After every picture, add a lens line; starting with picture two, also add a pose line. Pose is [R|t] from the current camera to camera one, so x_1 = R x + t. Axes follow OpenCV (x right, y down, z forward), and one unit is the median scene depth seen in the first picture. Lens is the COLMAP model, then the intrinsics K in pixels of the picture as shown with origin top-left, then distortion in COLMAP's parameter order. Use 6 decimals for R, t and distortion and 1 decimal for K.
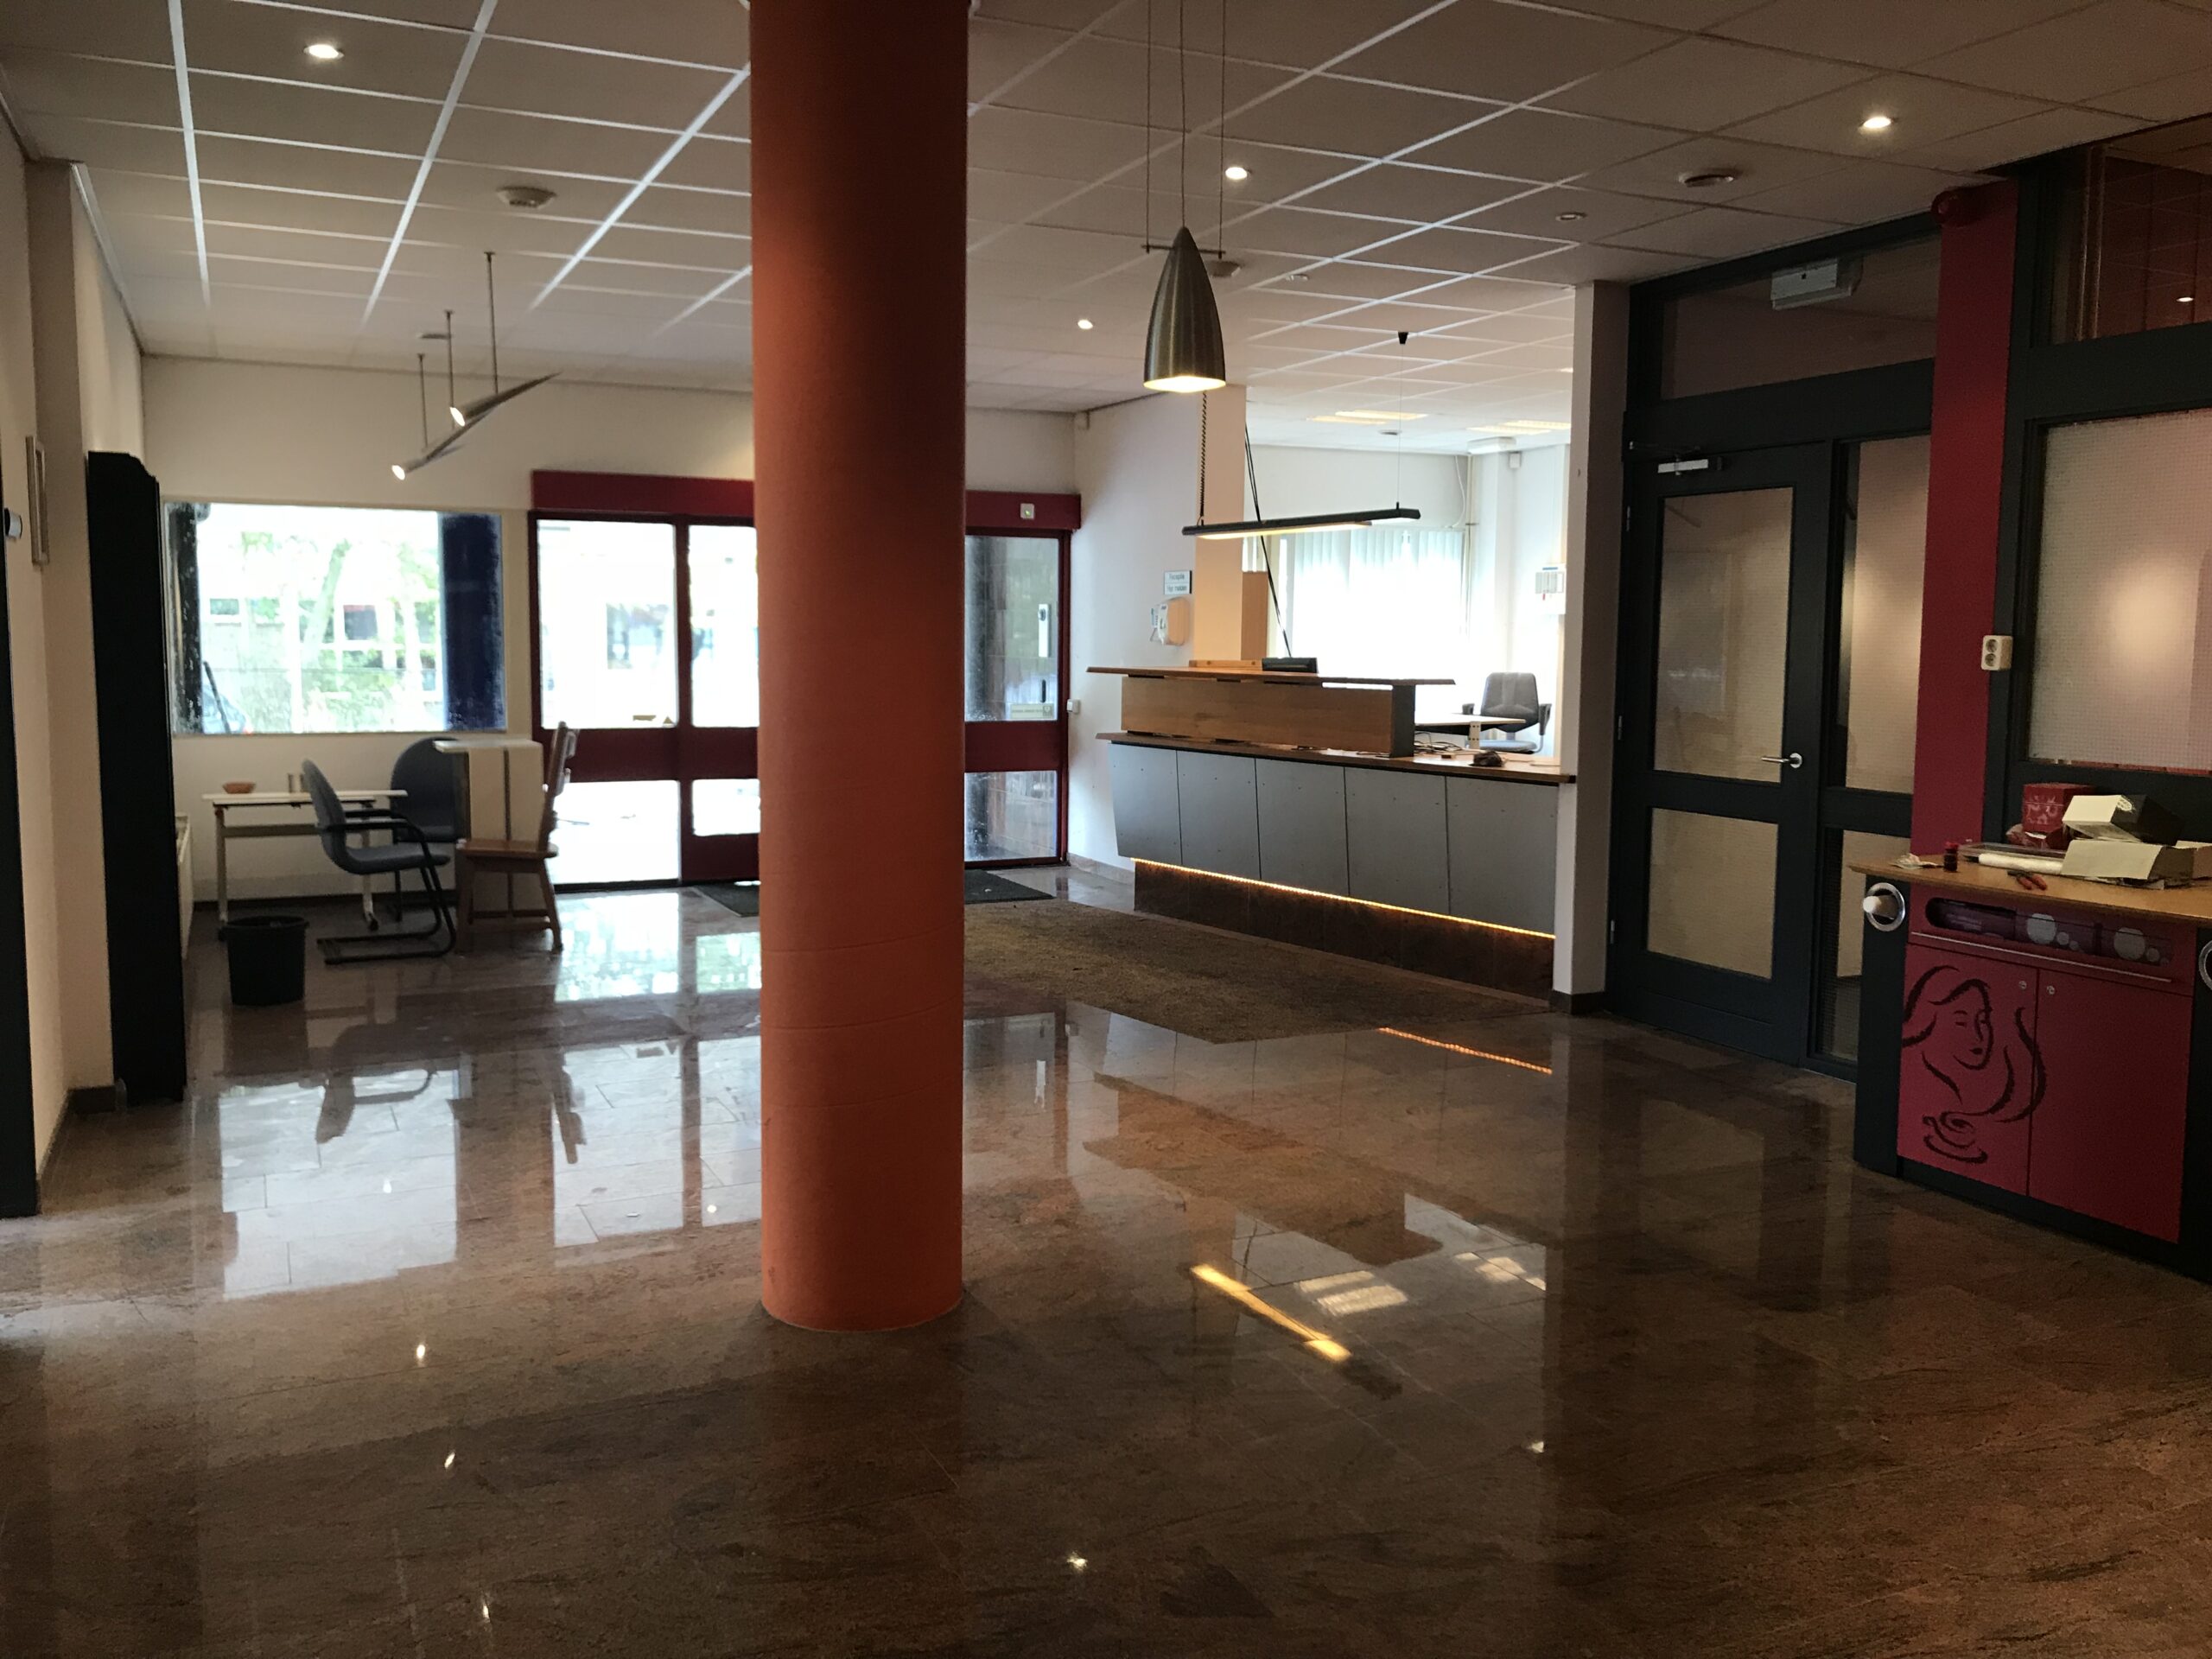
lens RADIAL K [[1762.7, 0, 1106.0], [0, 1762.7, 829.5], [0, 0, 1]] dist [0.006463, 0.004023]
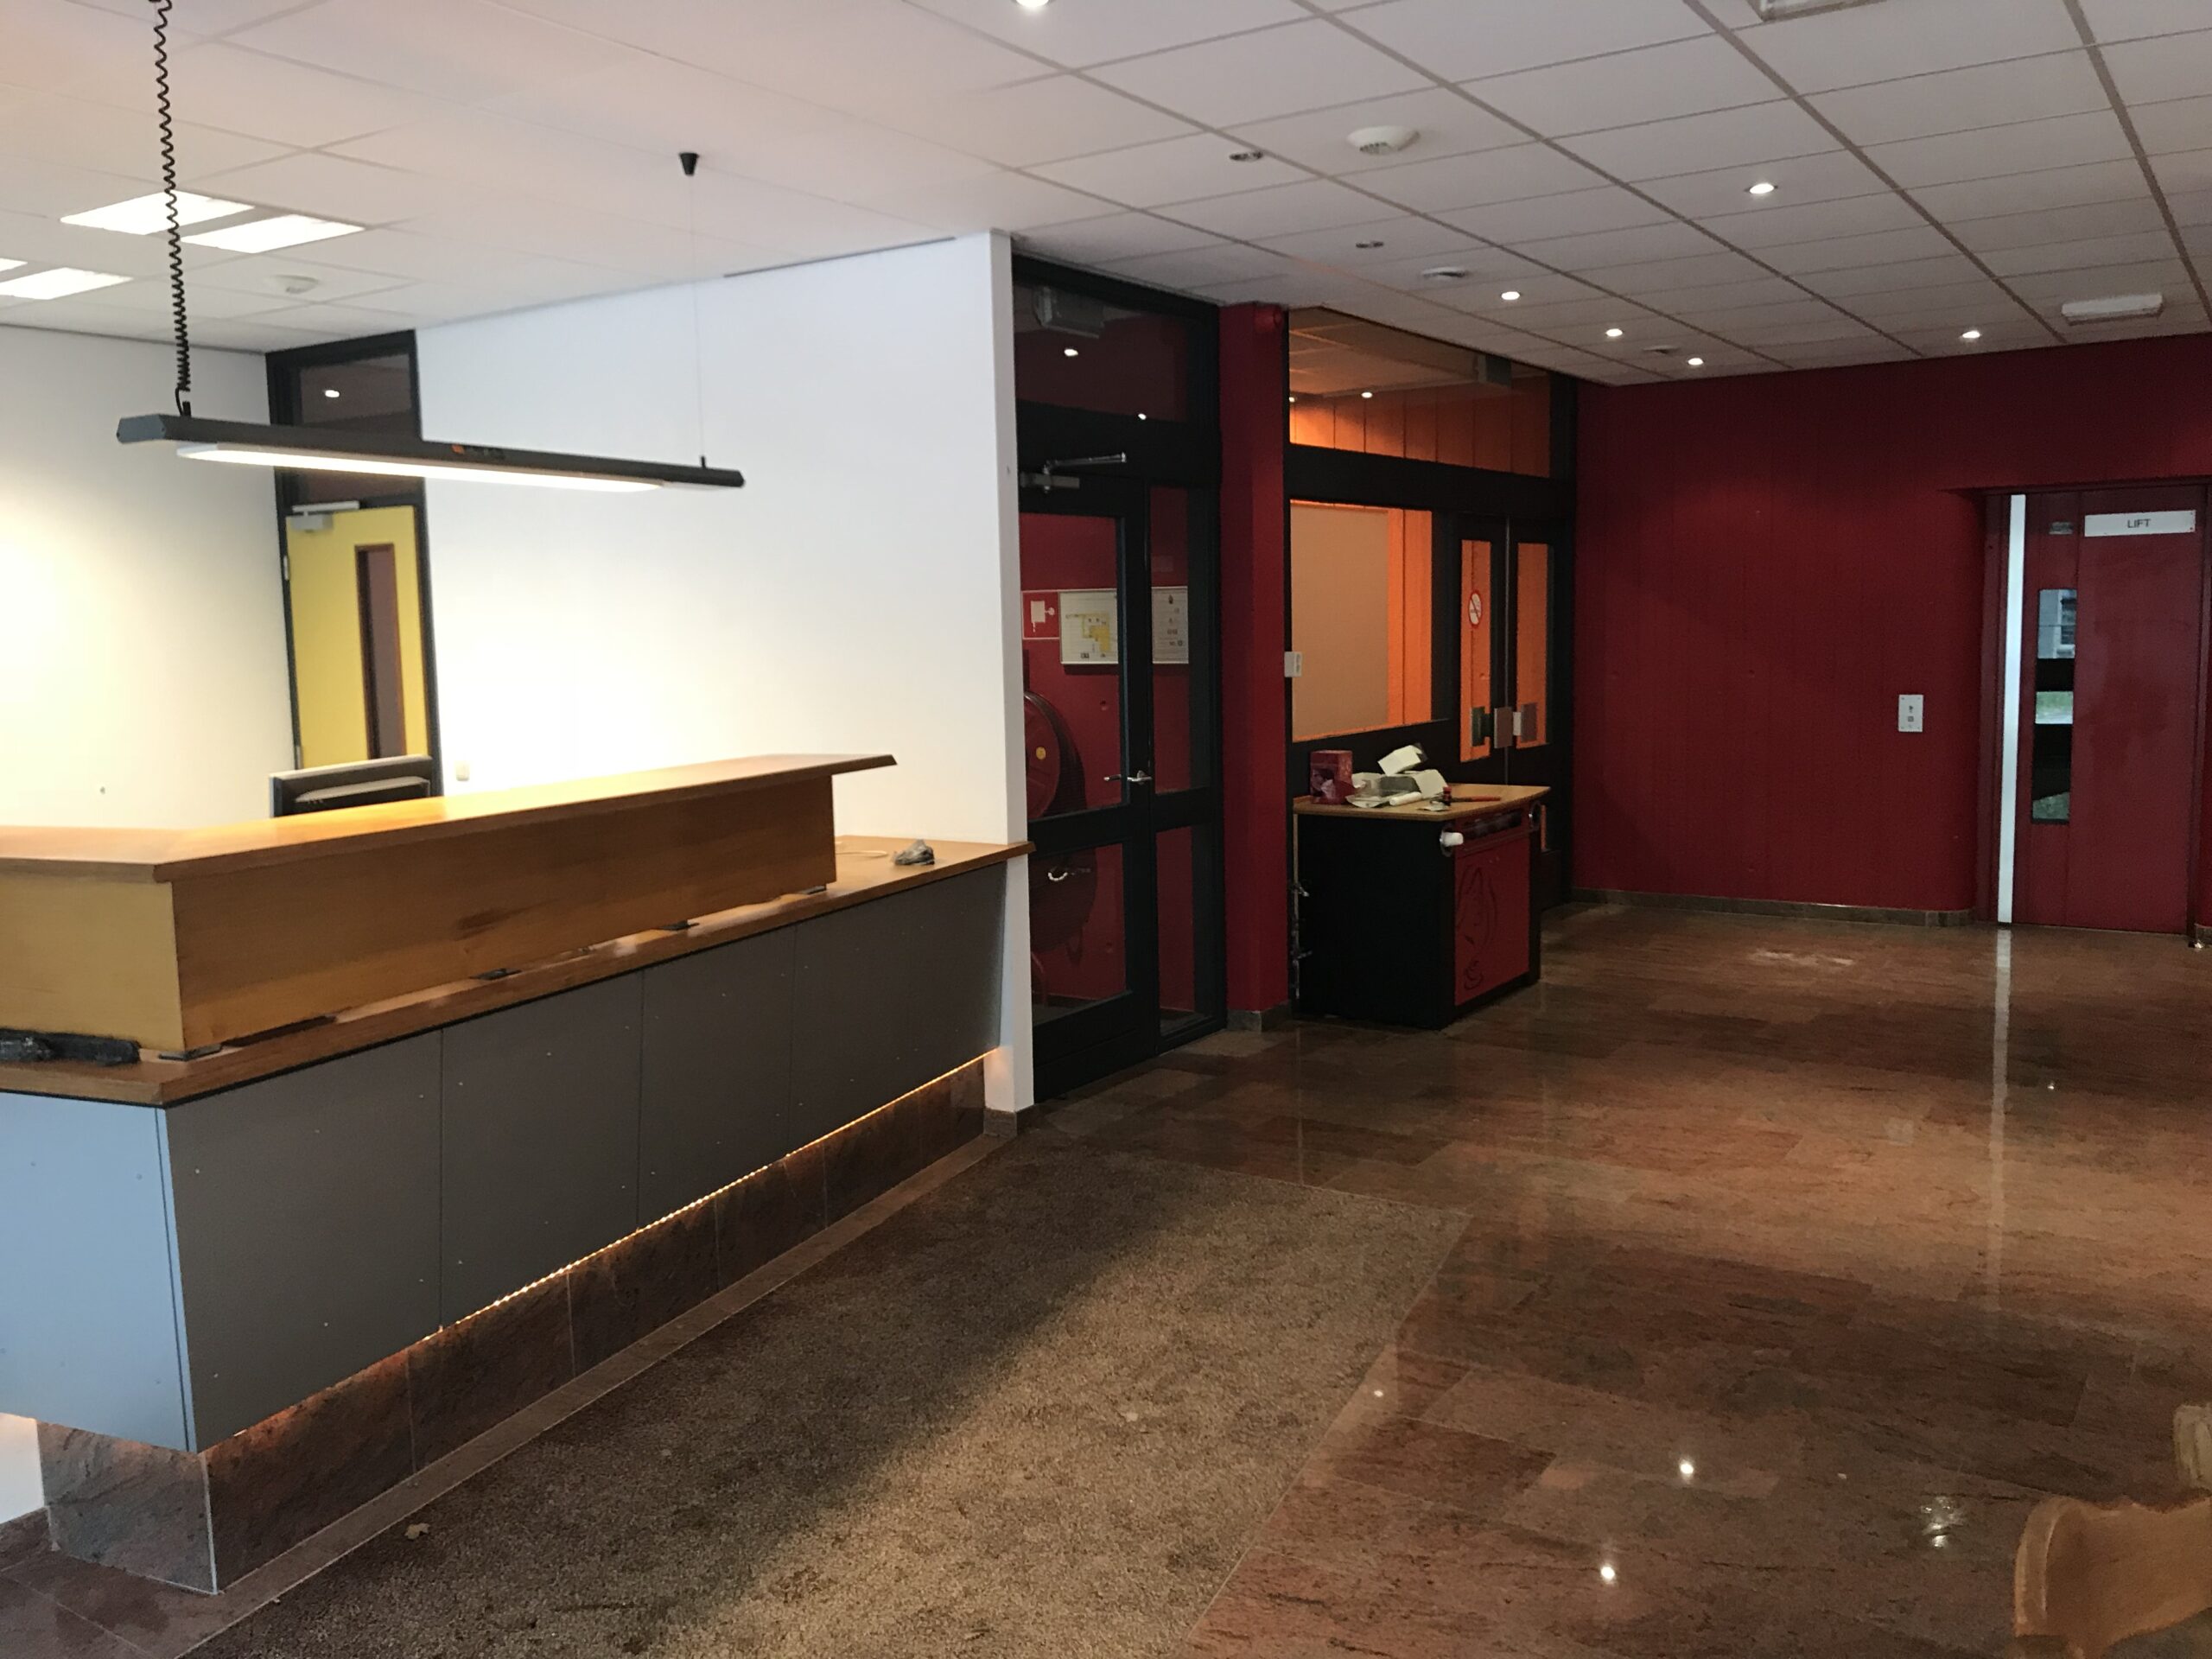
lens RADIAL K [[1762.7, 0, 1106.0], [0, 1762.7, 829.5], [0, 0, 1]] dist [0.006463, 0.004023]
pose [[-0.544748, -0.091973, 0.833541, -0.386098], [0.119103, 0.975406, 0.185464, -0.168933], [-0.830099, 0.200309, -0.520396, 1.273963]]
